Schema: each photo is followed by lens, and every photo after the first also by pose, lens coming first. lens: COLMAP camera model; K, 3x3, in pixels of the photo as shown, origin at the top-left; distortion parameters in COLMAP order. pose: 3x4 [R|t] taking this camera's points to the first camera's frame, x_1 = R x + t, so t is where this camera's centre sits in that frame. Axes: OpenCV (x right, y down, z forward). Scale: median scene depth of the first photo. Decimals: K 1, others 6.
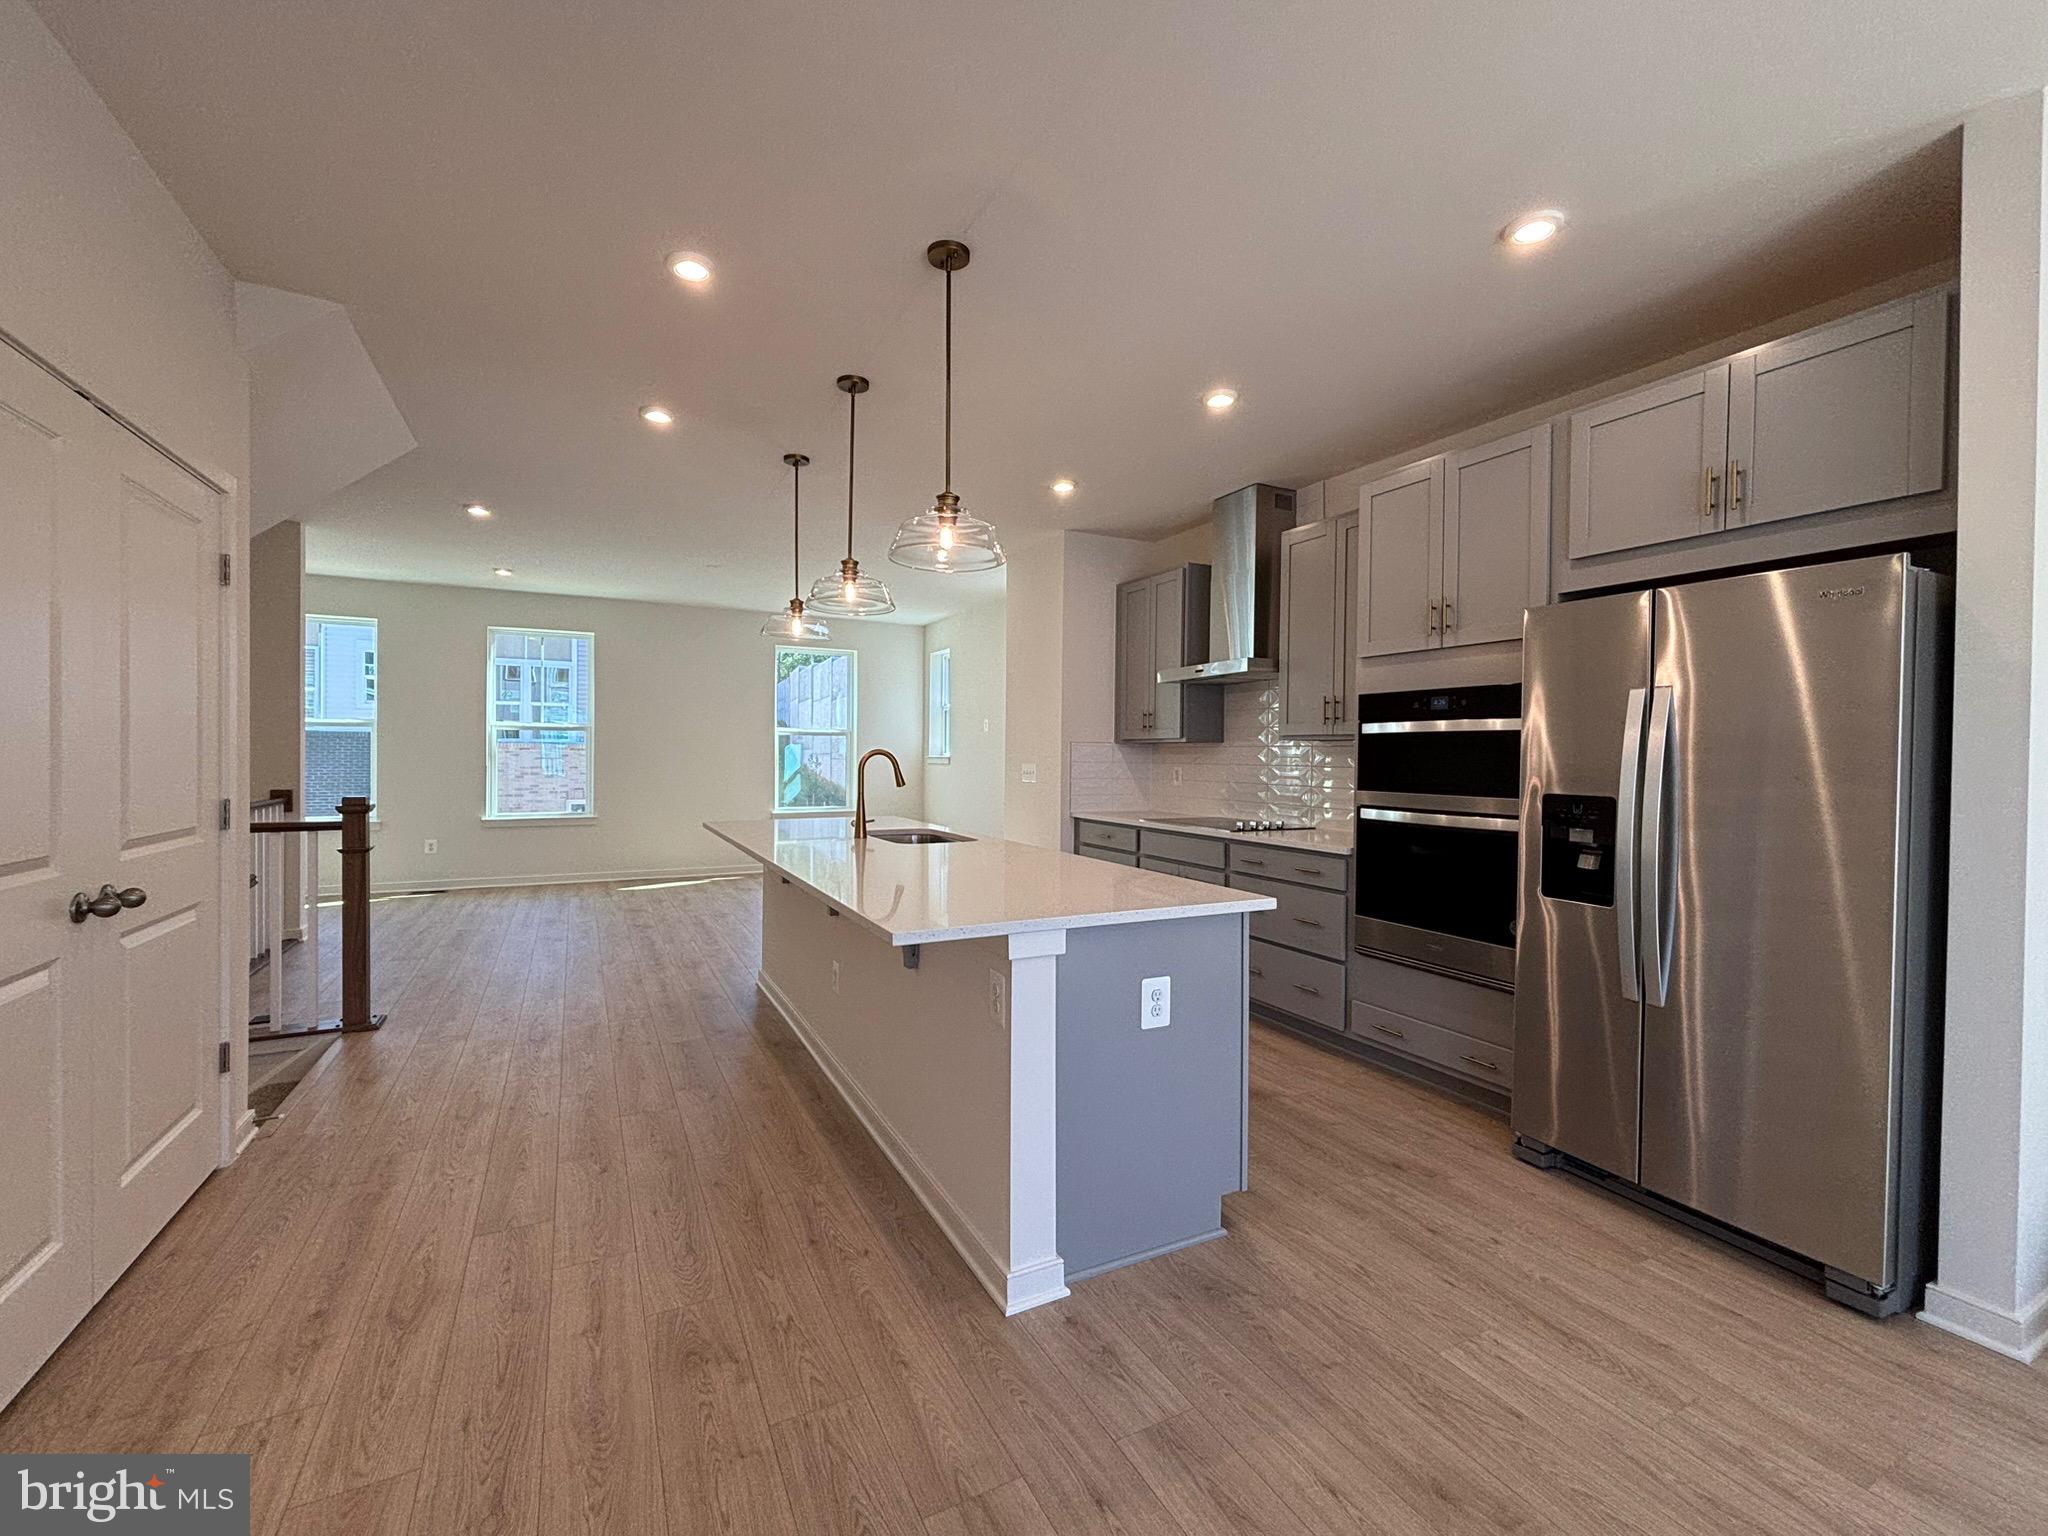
lens RADIAL K [[860.9, 0, 1017.8], [0, 860.9, 766.2], [0, 0, 1]] dist [0.004108, 0.000303]
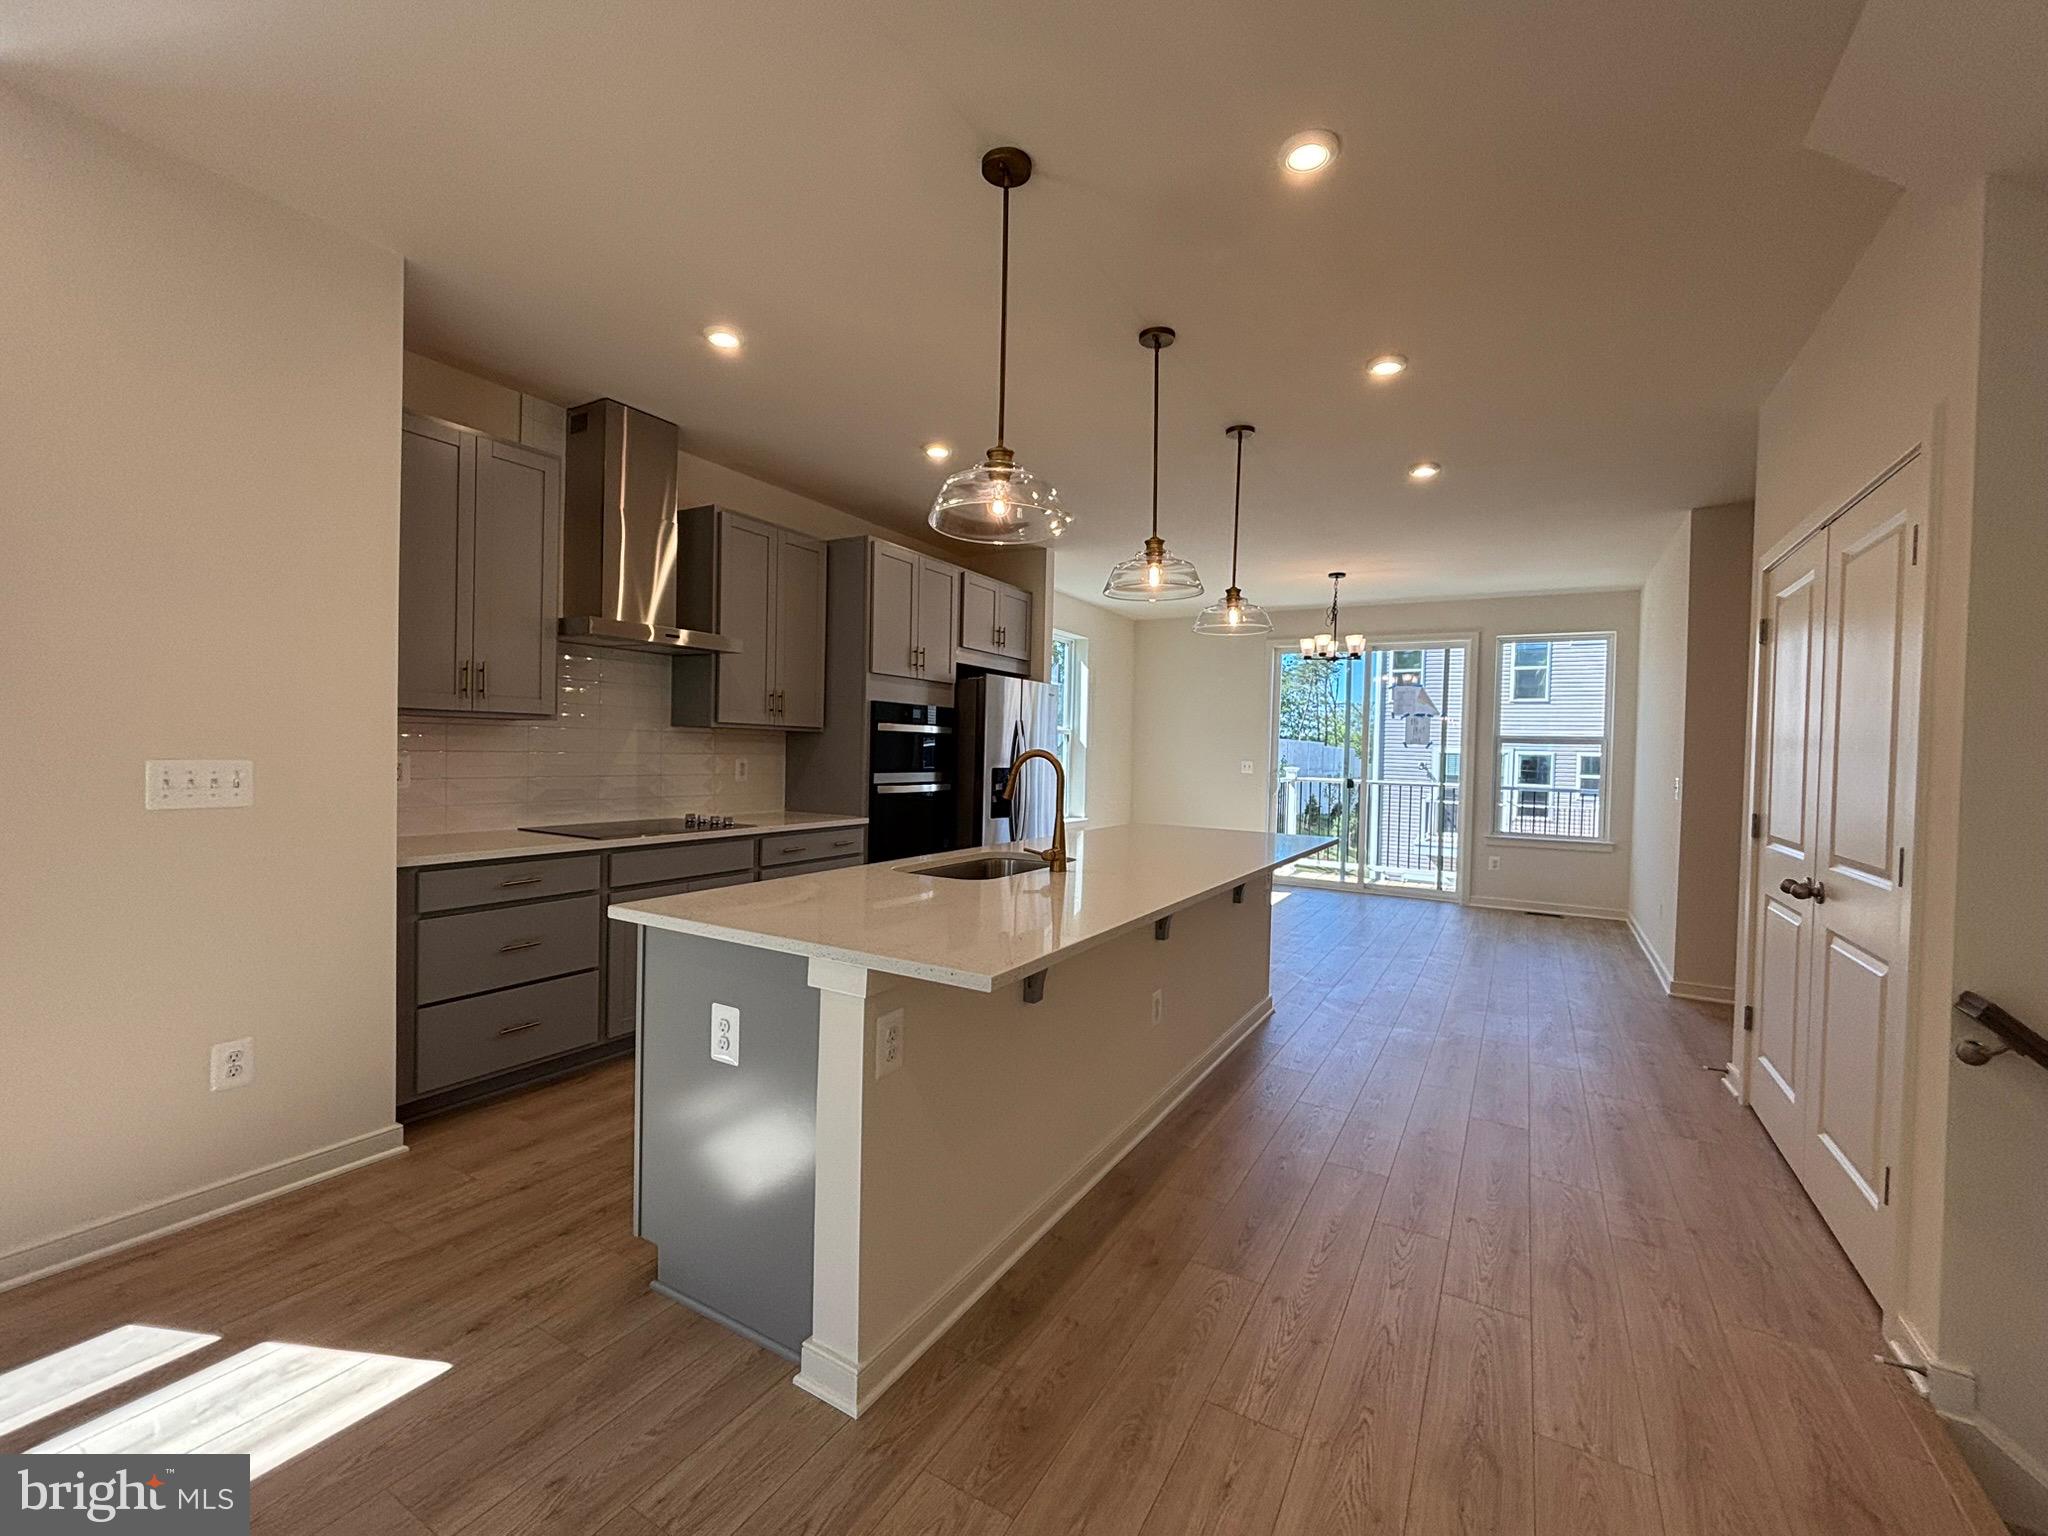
lens RADIAL K [[855.4, 0, 1014.2], [0, 855.4, 765.2], [0, 0, 1]] dist [0.002424, -0.000405]
pose [[-0.529003, -0.037986, 0.847769, -0.920453], [-0.016986, 0.999271, 0.034175, -0.035943], [-0.848450, 0.003679, -0.529263, 1.664432]]
